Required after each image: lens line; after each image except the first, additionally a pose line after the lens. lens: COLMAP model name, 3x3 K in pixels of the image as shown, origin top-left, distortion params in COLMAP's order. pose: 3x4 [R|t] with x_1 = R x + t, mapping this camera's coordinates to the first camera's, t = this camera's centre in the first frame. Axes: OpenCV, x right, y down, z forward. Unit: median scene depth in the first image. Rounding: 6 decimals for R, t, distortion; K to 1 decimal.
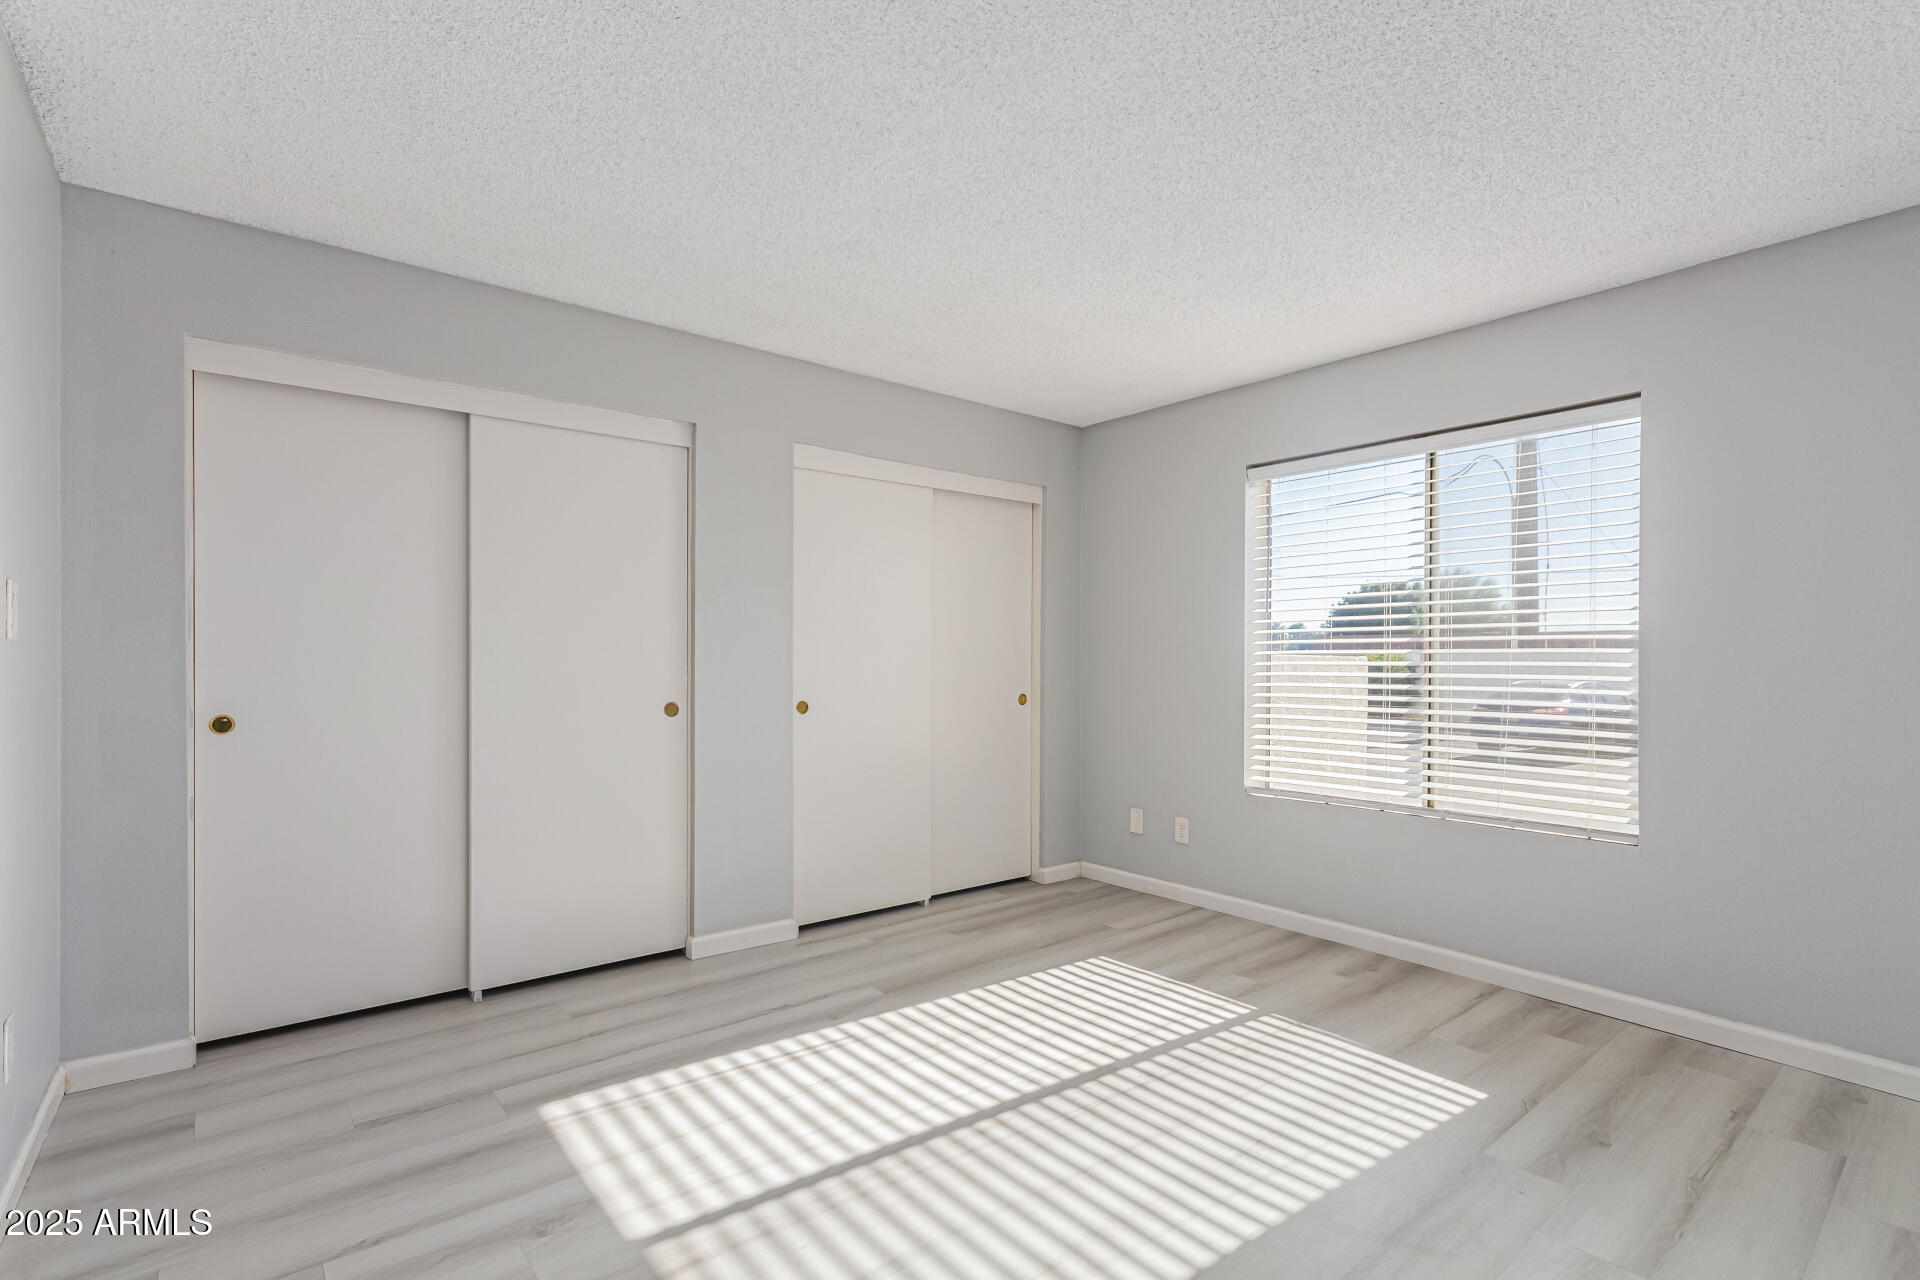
lens RADIAL K [[883.8, 0, 962.9], [0, 883.8, 662.6], [0, 0, 1]] dist [0.007610, -0.000189]
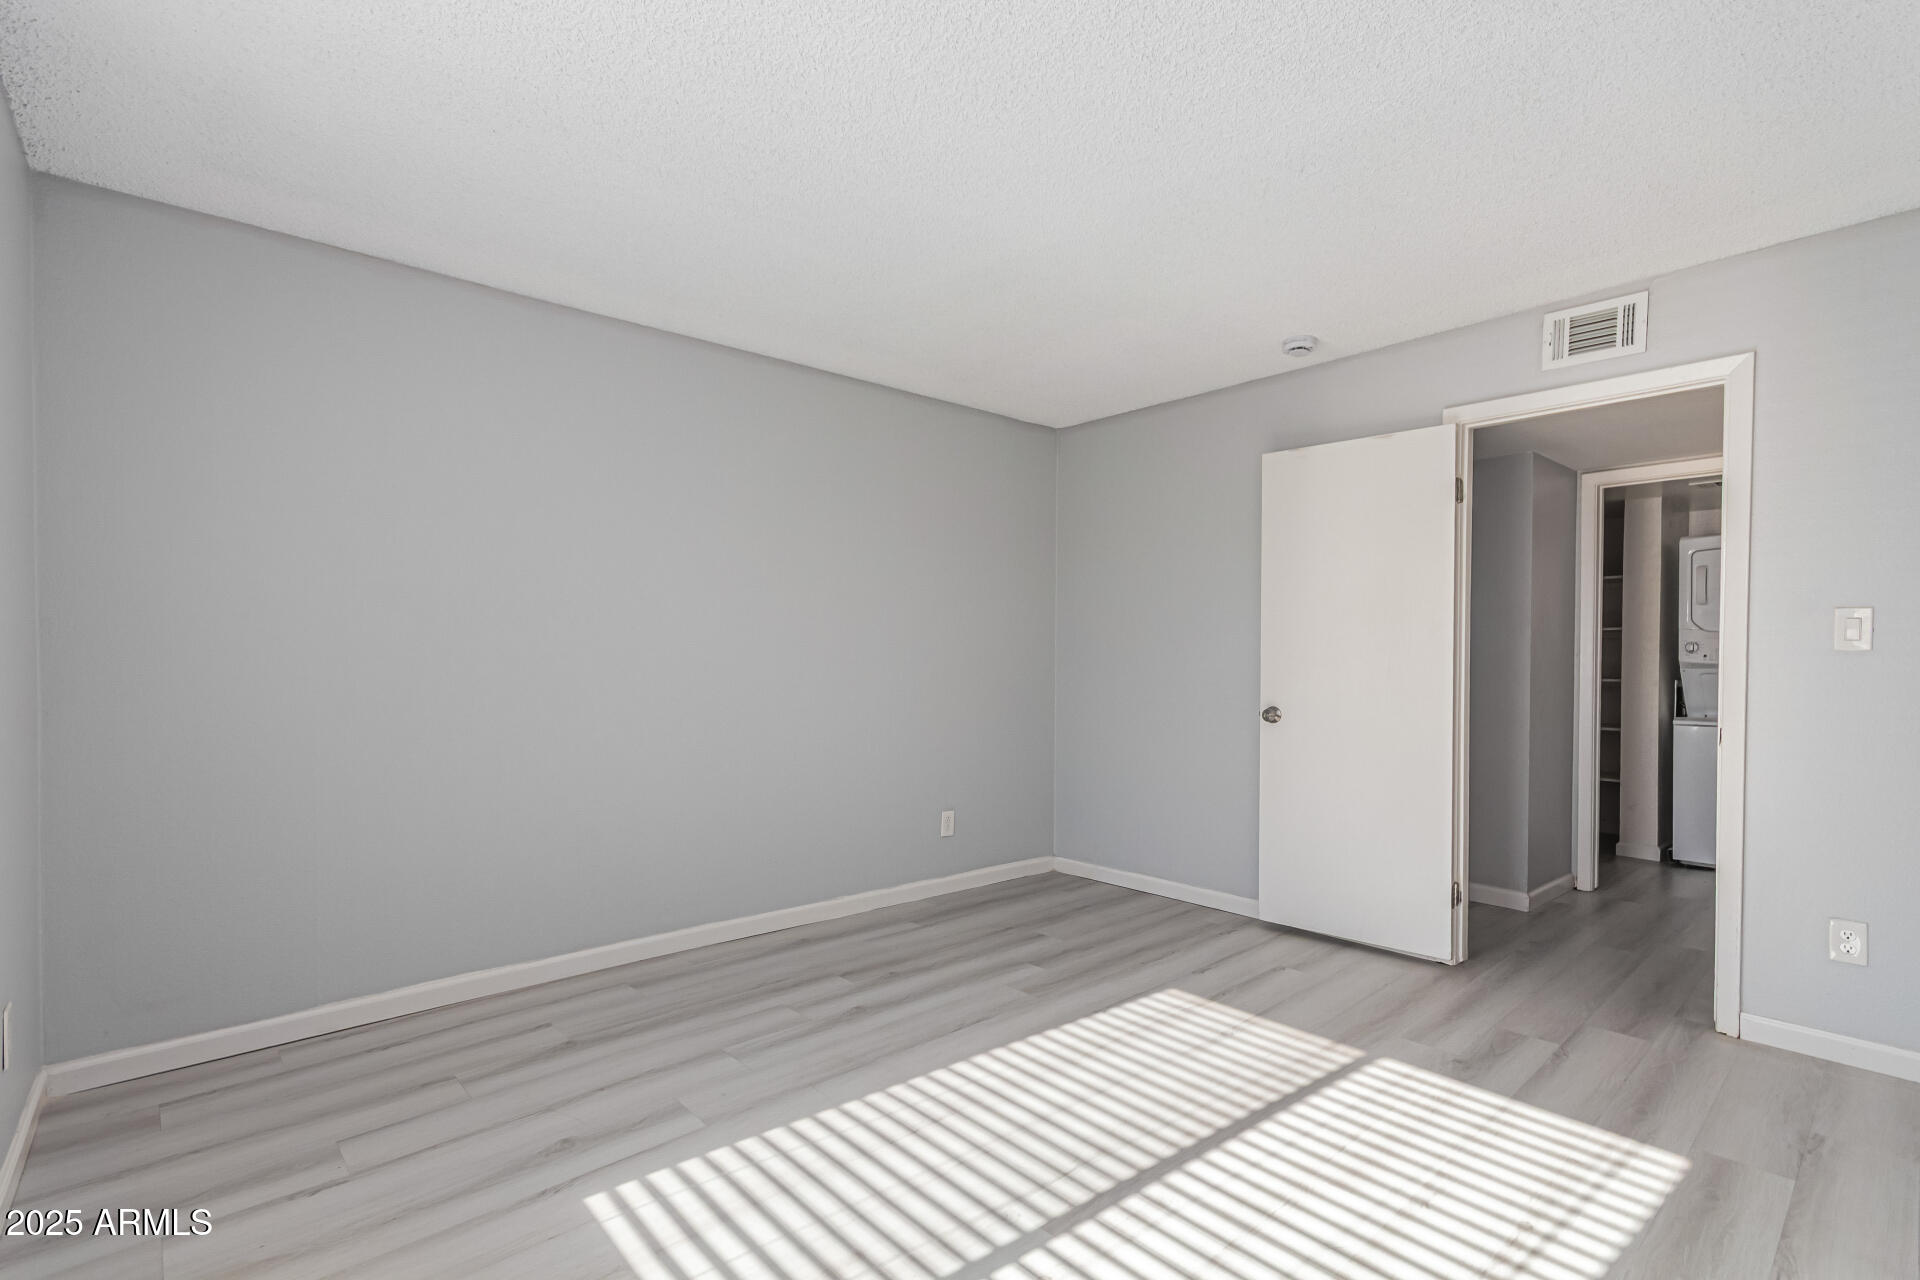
lens RADIAL K [[883.8, 0, 962.9], [0, 883.8, 662.6], [0, 0, 1]] dist [0.007610, -0.000189]
pose [[-0.999245, -0.005095, -0.038517, 0.294354], [-0.005217, 0.999982, 0.003065, -0.002144], [0.038501, 0.003264, -0.999253, 1.865517]]
